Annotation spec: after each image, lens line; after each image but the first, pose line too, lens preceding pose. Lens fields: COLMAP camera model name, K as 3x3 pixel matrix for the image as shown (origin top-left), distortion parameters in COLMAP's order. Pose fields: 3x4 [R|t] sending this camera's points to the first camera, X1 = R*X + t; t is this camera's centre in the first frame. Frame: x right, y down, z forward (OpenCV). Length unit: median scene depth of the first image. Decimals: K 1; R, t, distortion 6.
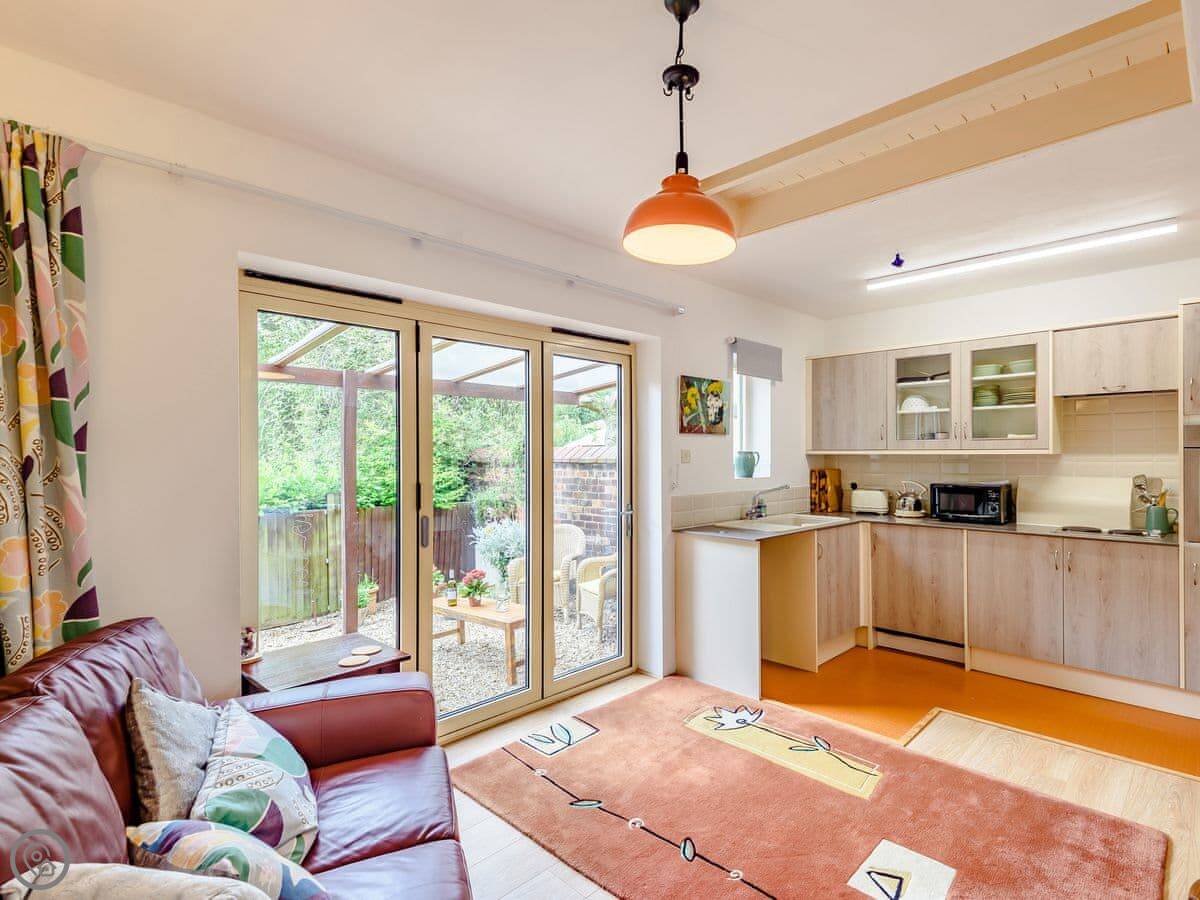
lens RADIAL K [[620.3, 0, 647.8], [0, 620.3, 454.0], [0, 0, 1]] dist [-0.000457, -0.000467]
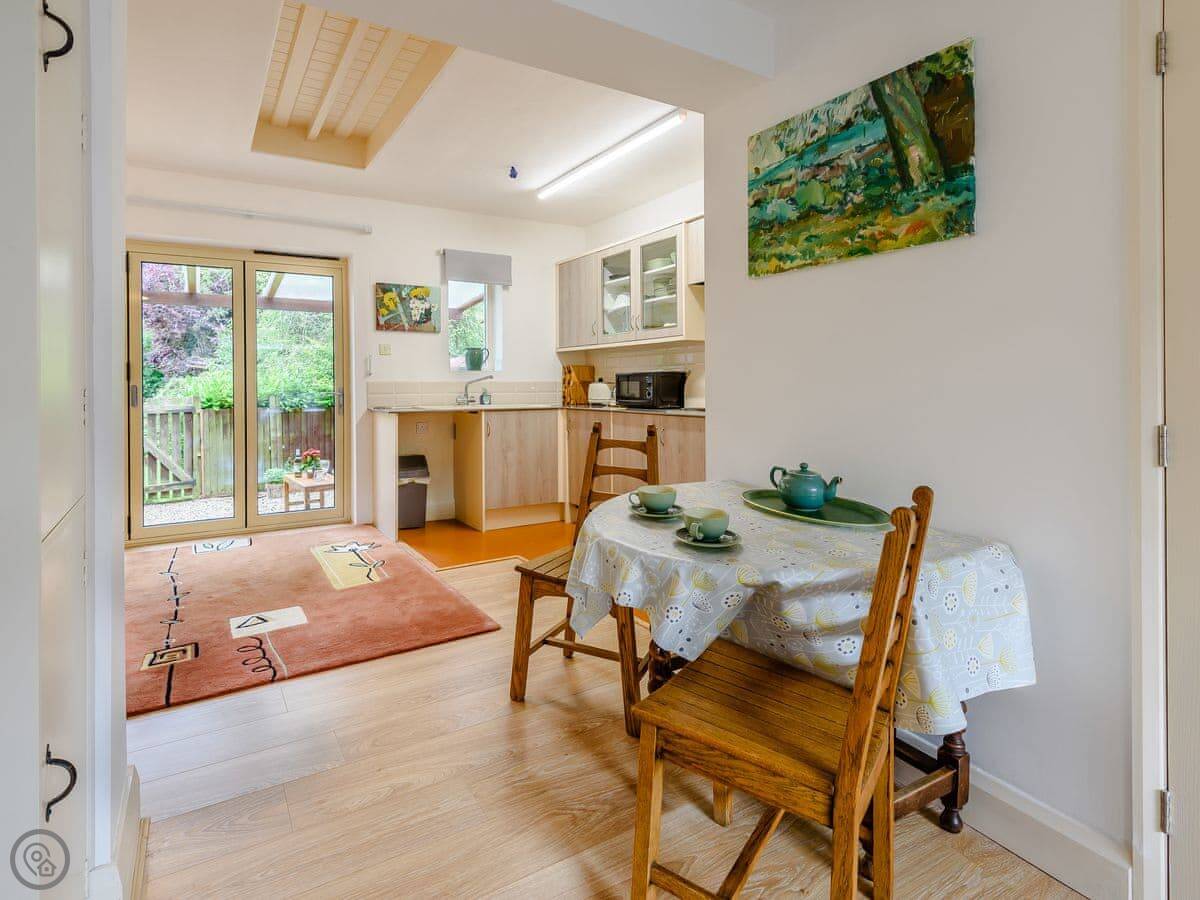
lens RADIAL K [[648.3, 0, 569.6], [0, 648.3, 390.4], [0, 0, 1]] dist [0.000869, -0.000598]
pose [[0.960208, -0.003777, -0.279260, 0.736664], [0.006061, 0.999955, 0.007315, 0.074301], [0.279219, -0.008717, 0.960188, -0.118419]]
